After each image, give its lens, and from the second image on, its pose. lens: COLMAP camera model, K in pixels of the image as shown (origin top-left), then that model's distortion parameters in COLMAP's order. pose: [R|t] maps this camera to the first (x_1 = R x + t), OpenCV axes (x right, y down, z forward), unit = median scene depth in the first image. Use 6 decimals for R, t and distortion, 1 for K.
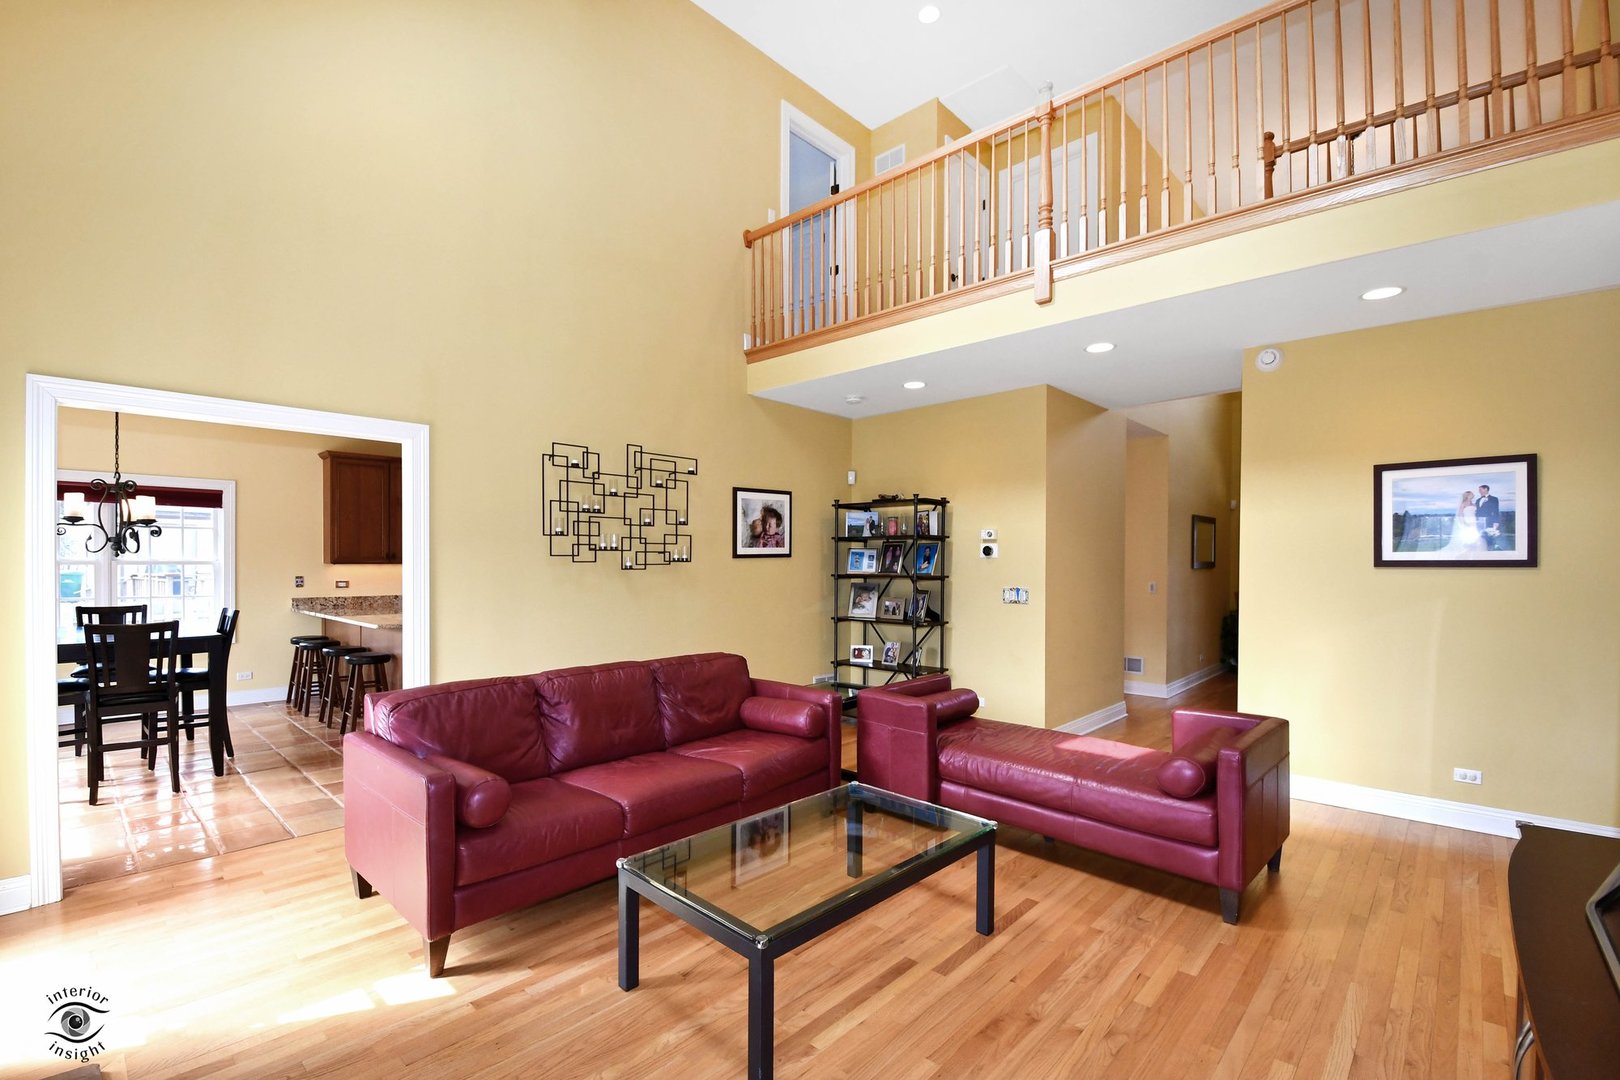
lens RADIAL K [[722.9, 0, 809.7], [0, 722.9, 560.0], [0, 0, 1]] dist [0.001339, -0.013684]
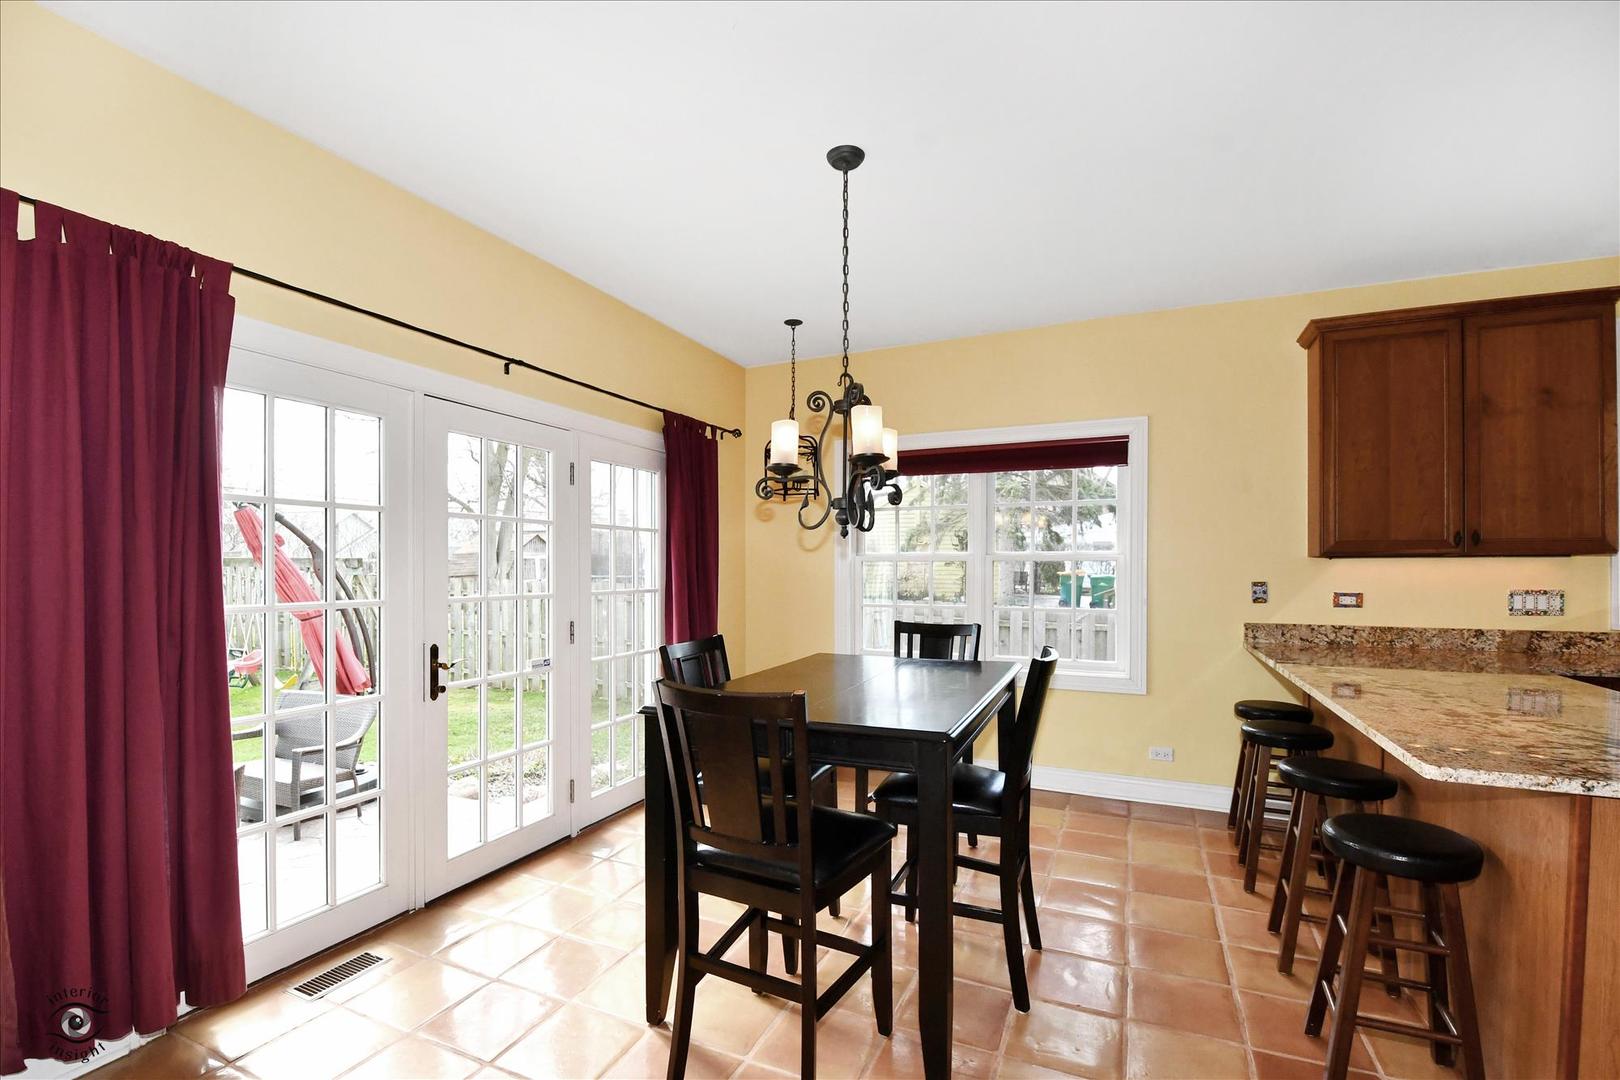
lens RADIAL K [[728.6, 0, 781.6], [0, 728.6, 566.0], [0, 0, 1]] dist [-0.000241, -0.000104]
pose [[0.293315, -0.006332, -0.955995, -0.315950], [0.003444, 0.999979, -0.005566, 0.013339], [0.956010, -0.001660, 0.293330, 0.532510]]
